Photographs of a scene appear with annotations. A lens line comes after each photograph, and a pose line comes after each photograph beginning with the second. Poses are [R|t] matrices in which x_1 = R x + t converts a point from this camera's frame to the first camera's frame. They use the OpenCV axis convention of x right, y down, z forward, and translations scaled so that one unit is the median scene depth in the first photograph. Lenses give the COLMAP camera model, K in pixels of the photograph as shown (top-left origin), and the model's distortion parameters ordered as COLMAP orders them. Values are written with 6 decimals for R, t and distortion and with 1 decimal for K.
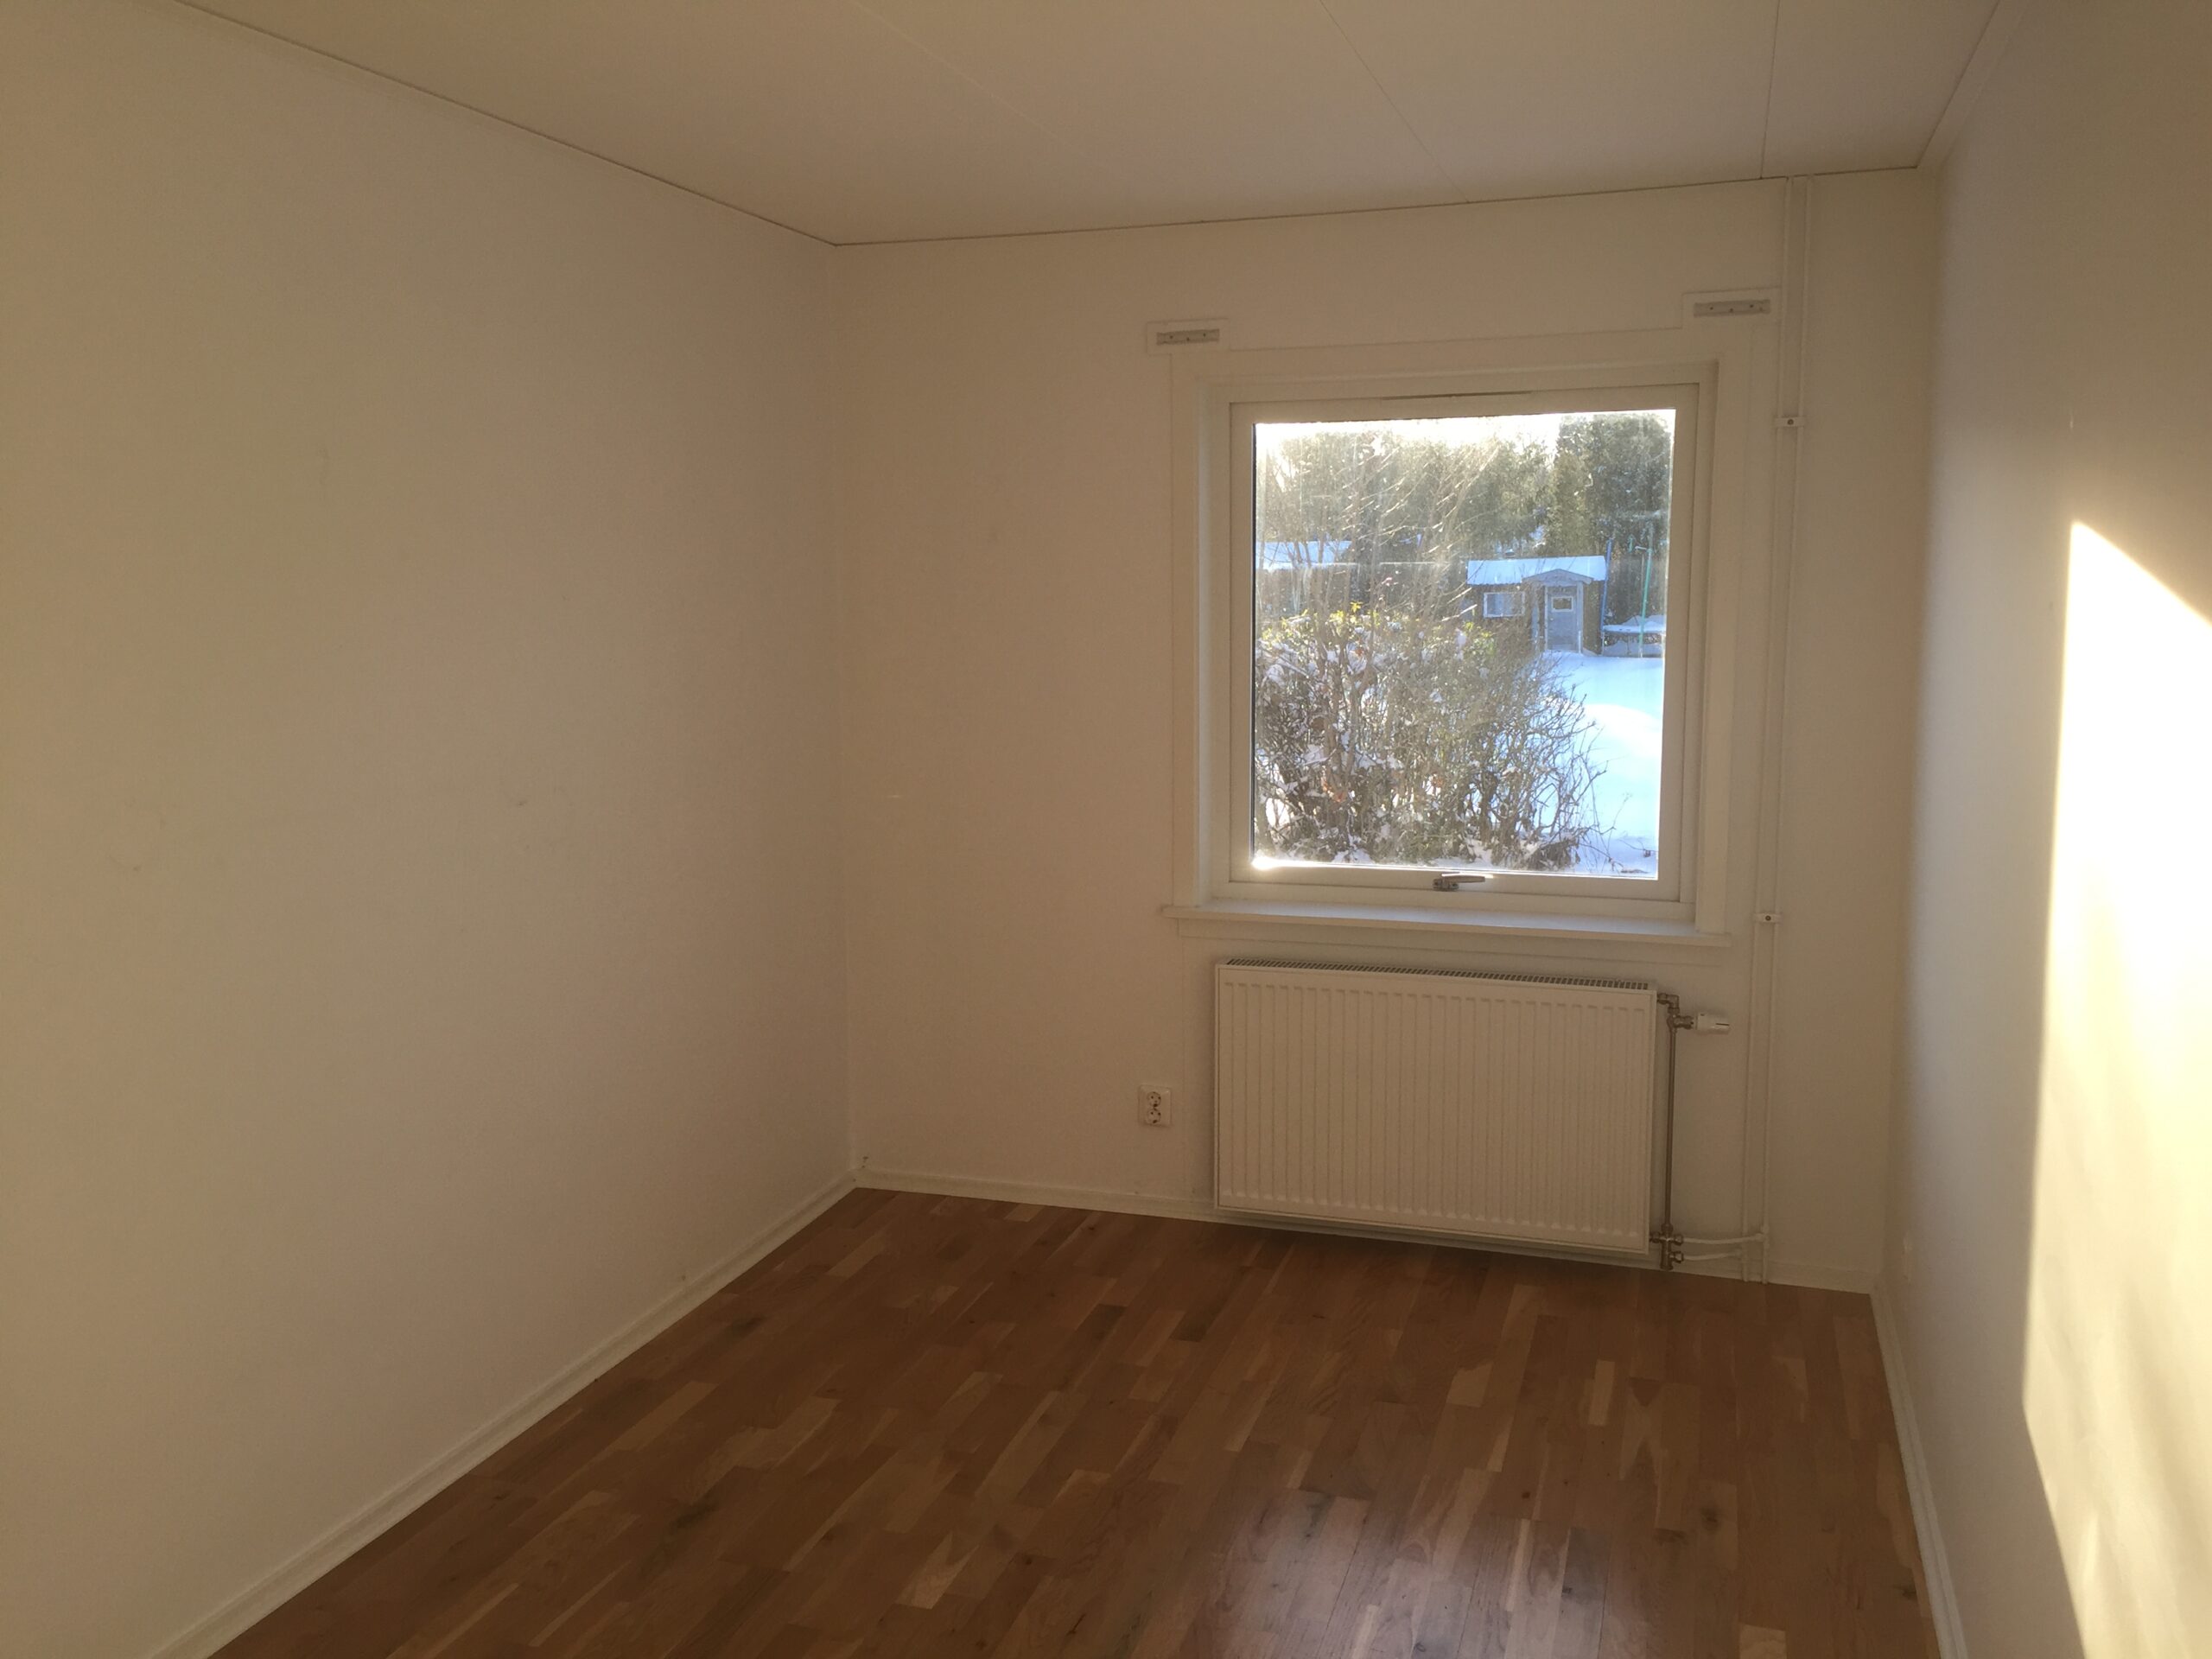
lens RADIAL K [[1885.5, 0, 1104.0], [0, 1885.5, 878.7], [0, 0, 1]] dist [-0.075266, -0.000276]
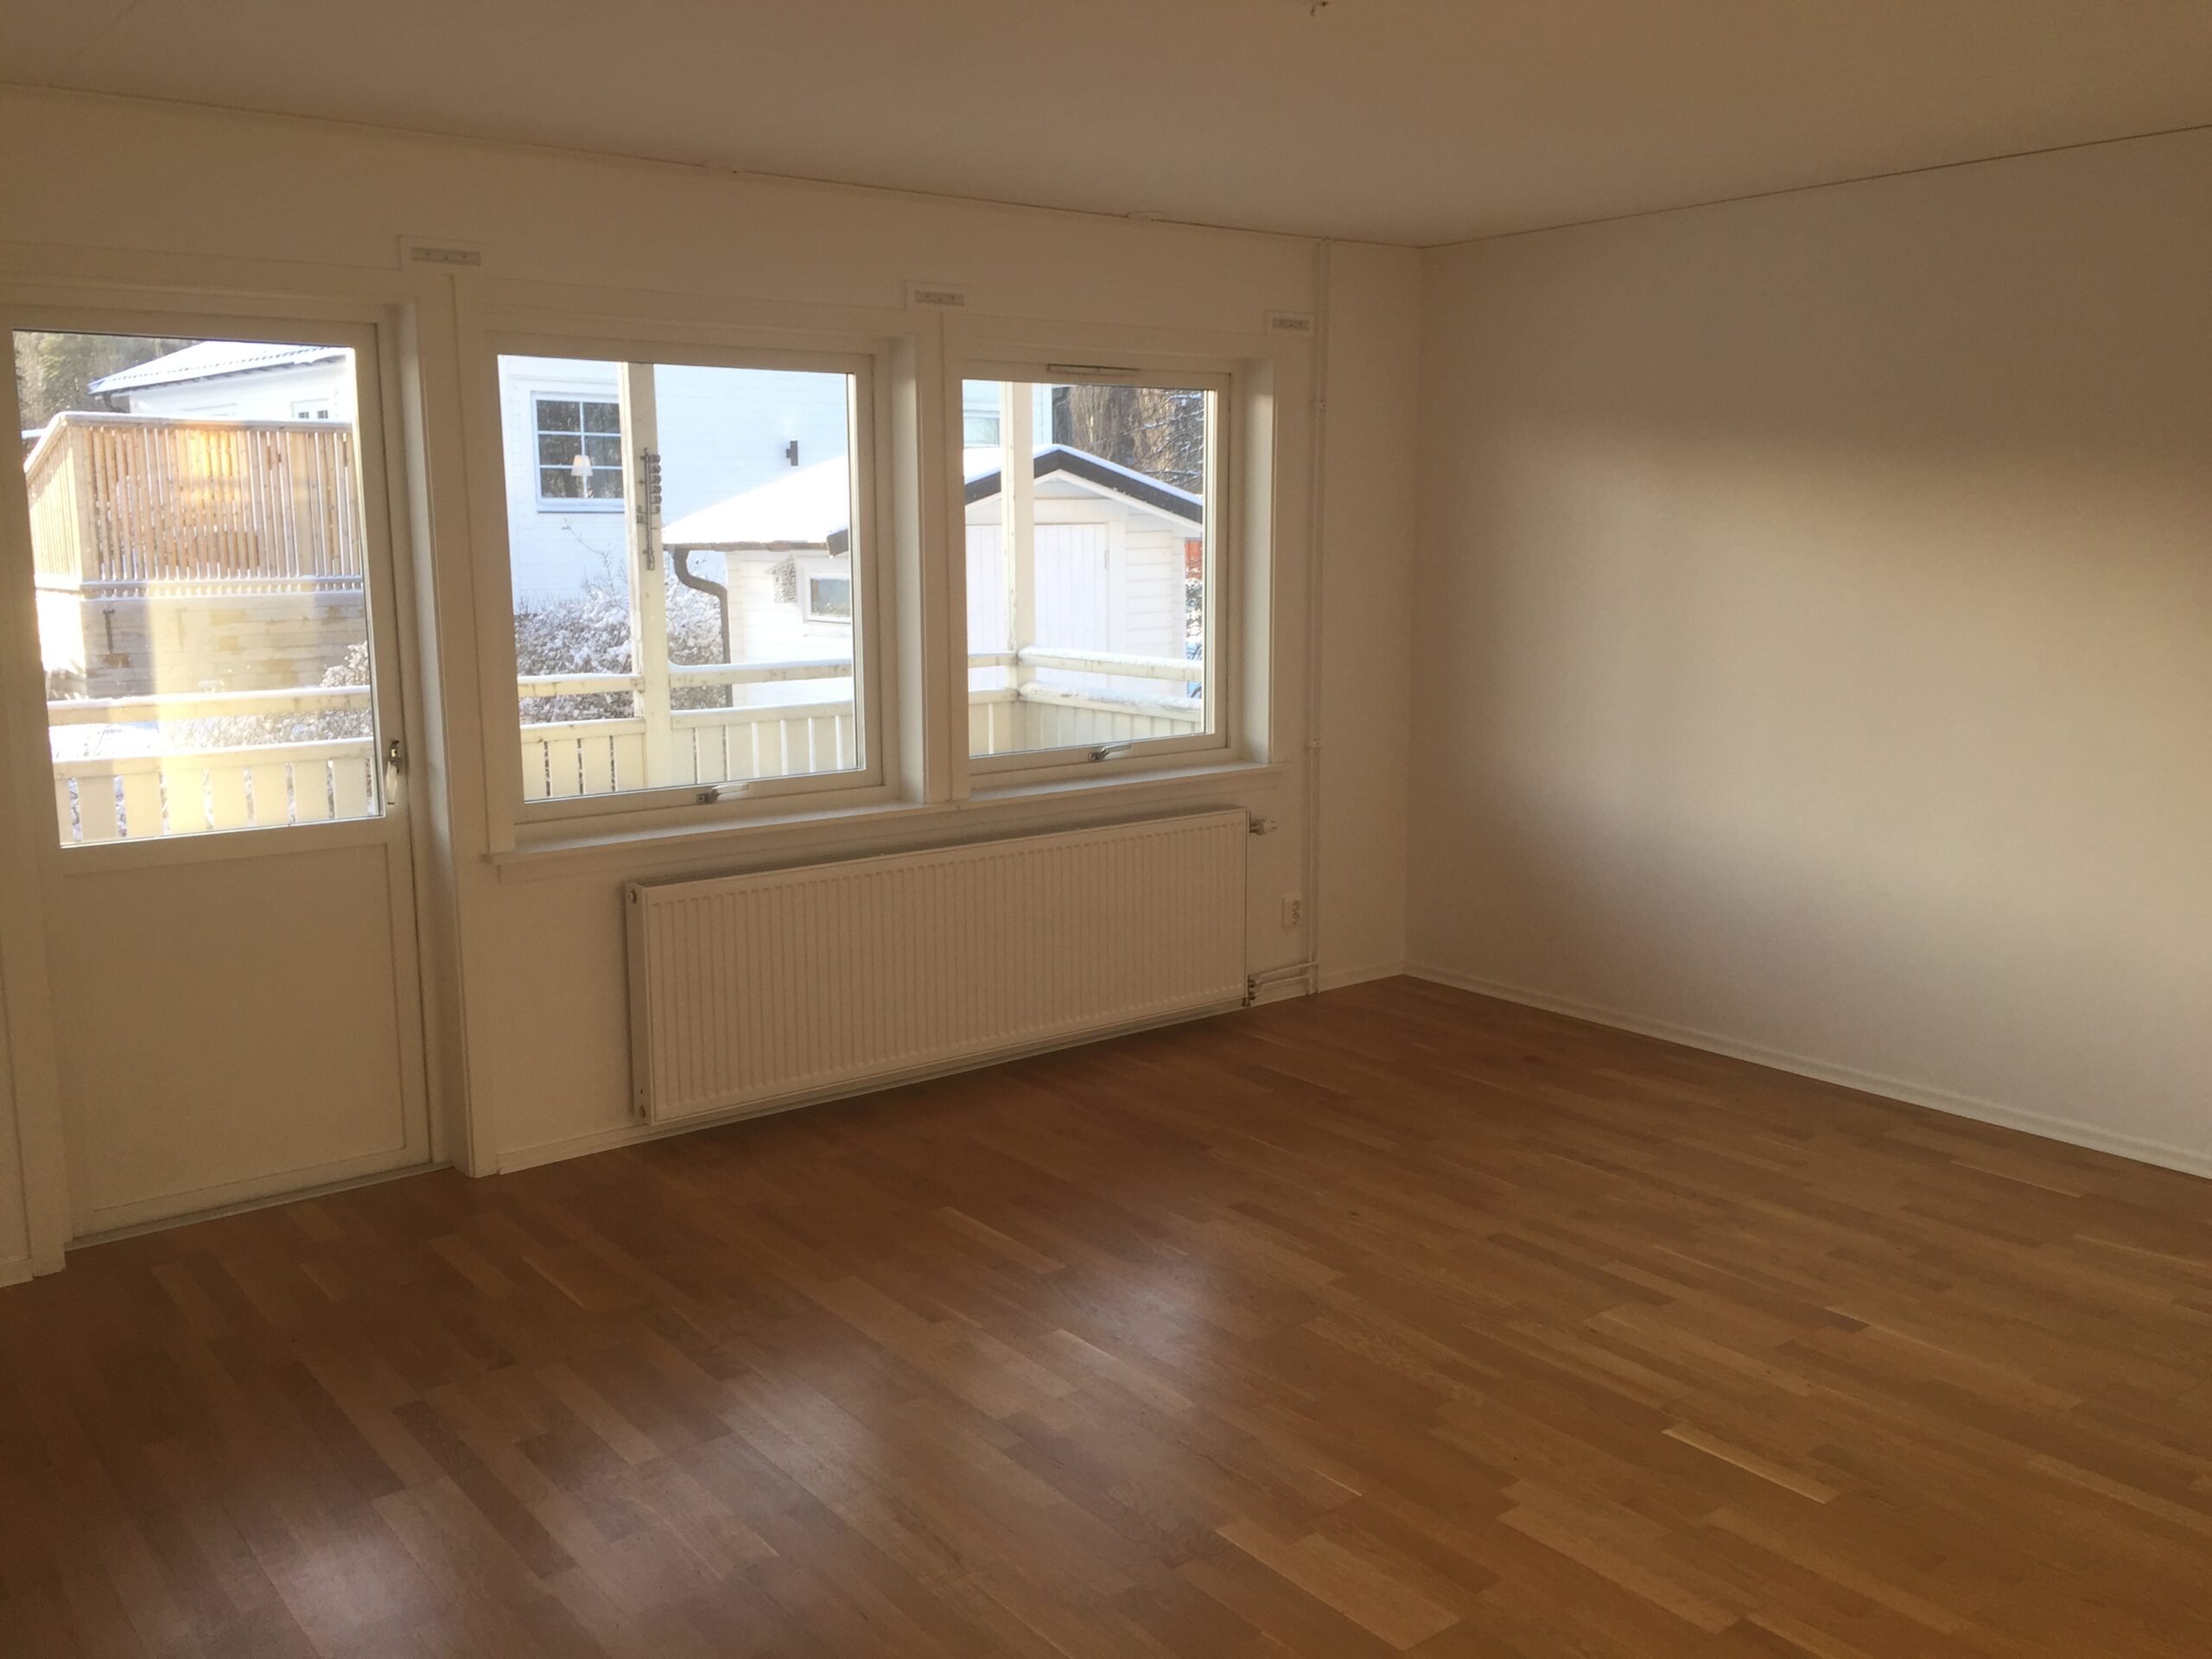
lens RADIAL K [[1893.9, 0, 1106.2], [0, 1893.9, 890.3], [0, 0, 1]] dist [0.000668, -0.000906]
pose [[0.532018, -0.156888, 0.832072, -0.921755], [0.128191, 0.986281, 0.104000, -0.040469], [-0.836973, 0.051334, 0.544831, 0.305303]]
